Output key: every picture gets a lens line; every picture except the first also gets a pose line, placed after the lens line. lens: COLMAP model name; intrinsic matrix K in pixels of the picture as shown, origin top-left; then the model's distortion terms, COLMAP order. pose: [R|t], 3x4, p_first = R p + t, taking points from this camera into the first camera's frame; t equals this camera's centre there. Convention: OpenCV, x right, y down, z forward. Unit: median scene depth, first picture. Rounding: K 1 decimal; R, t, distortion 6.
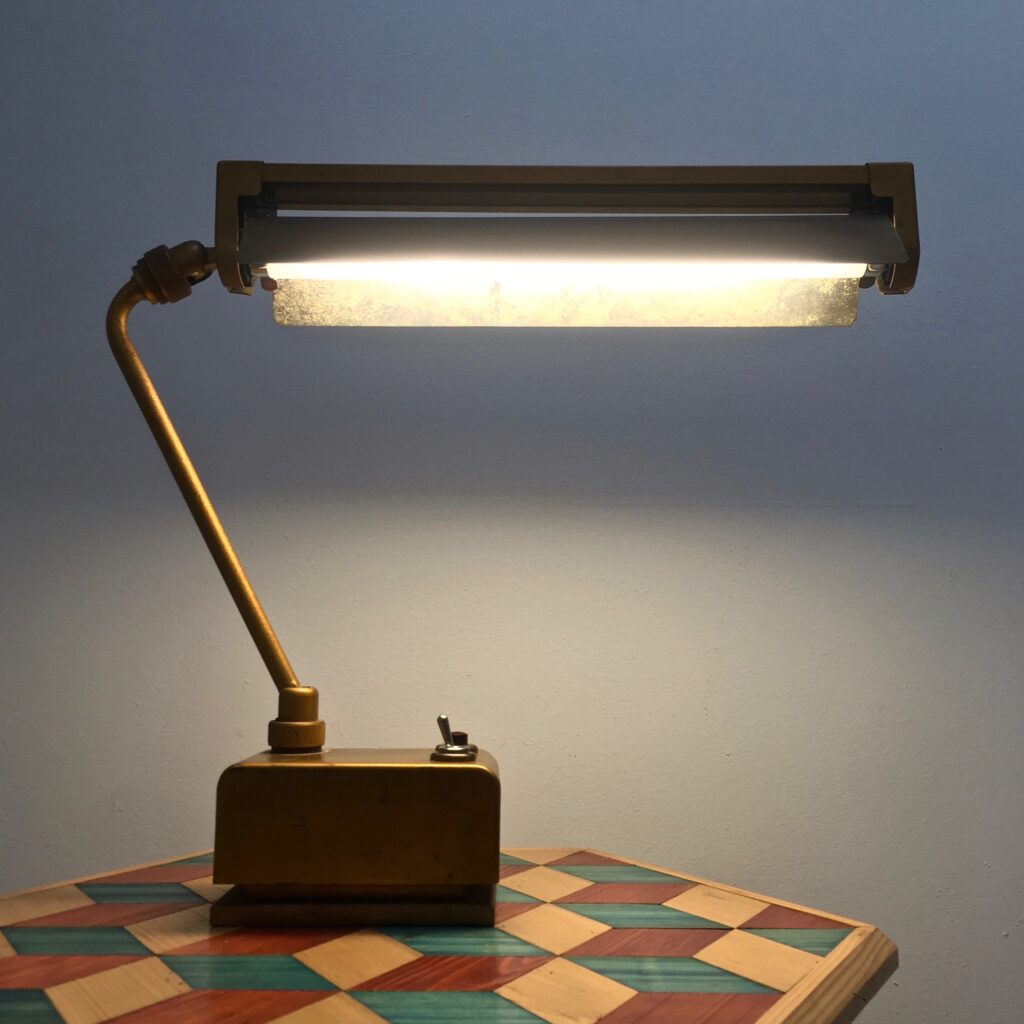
lens RADIAL K [[1201.2, 0, 511.9], [0, 1201.2, 492.1], [0, 0, 1]] dist [0.026377, -0.029103]
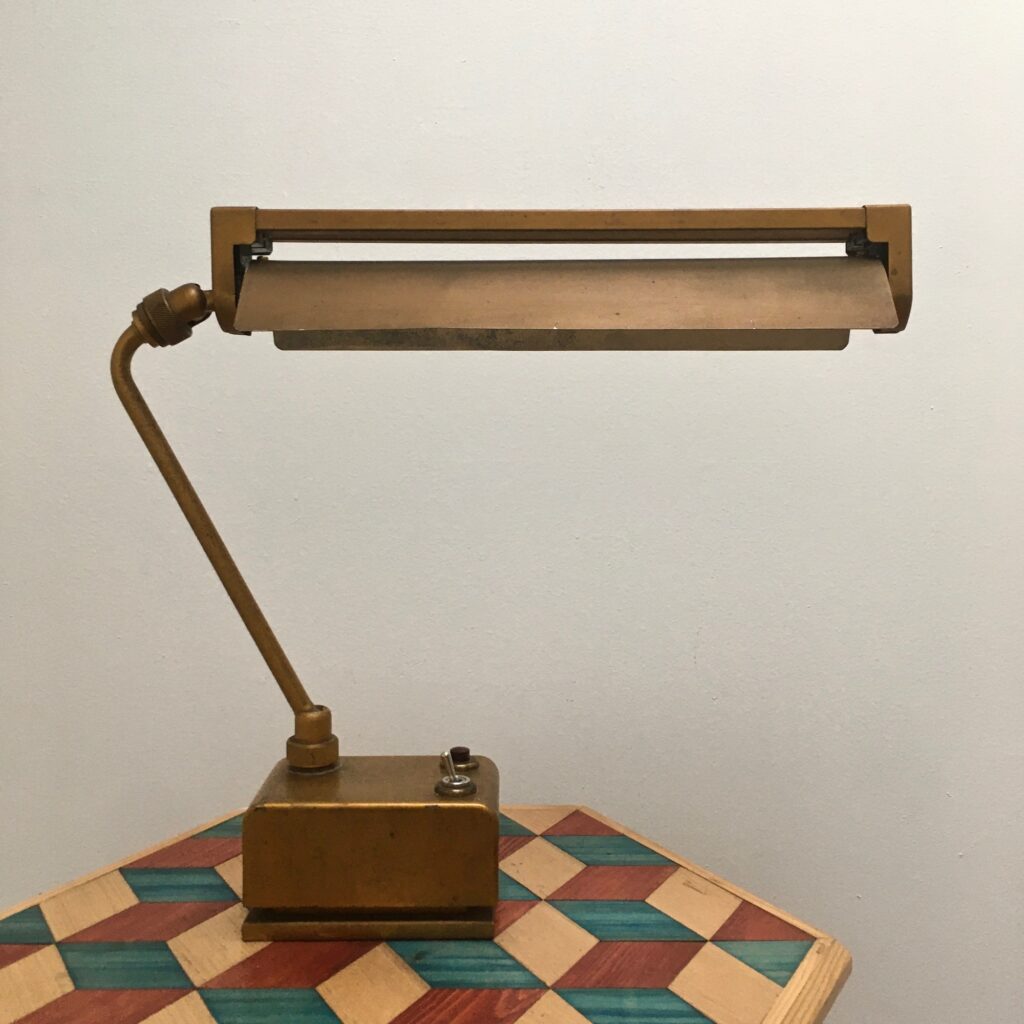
lens RADIAL K [[1182.6, 0, 512.9], [0, 1182.6, 490.9], [0, 0, 1]] dist [0.018770, -0.020786]
pose [[0.999953, -0.004927, -0.008311, 0.012774], [0.006463, 0.980507, 0.196377, -0.242280], [0.007182, -0.196422, 0.980493, -0.003562]]
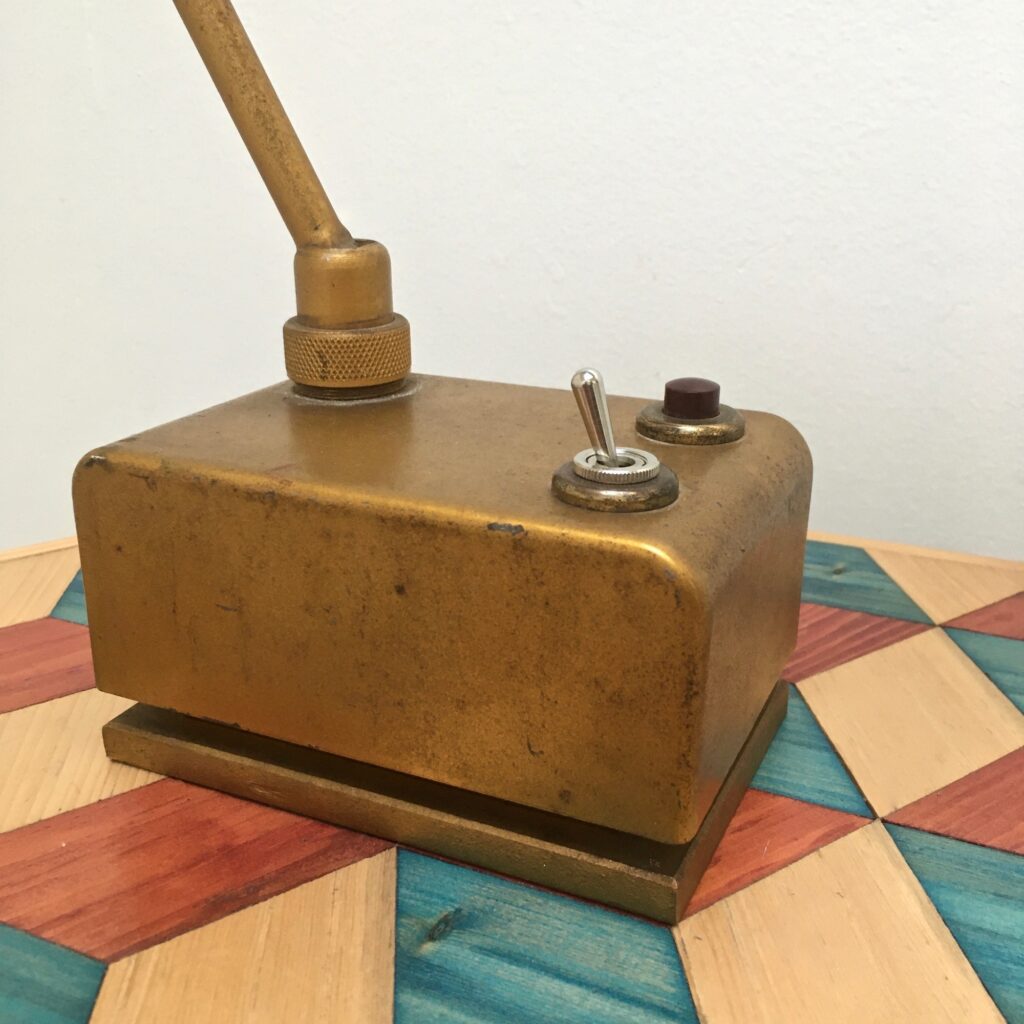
lens RADIAL K [[1201.2, 0, 511.9], [0, 1201.2, 492.1], [0, 0, 1]] dist [0.026377, -0.029103]
pose [[0.896561, 0.142422, -0.419398, 0.071527], [0.062769, 0.896480, 0.438616, 0.055249], [0.438450, -0.419571, 0.794809, 0.653133]]
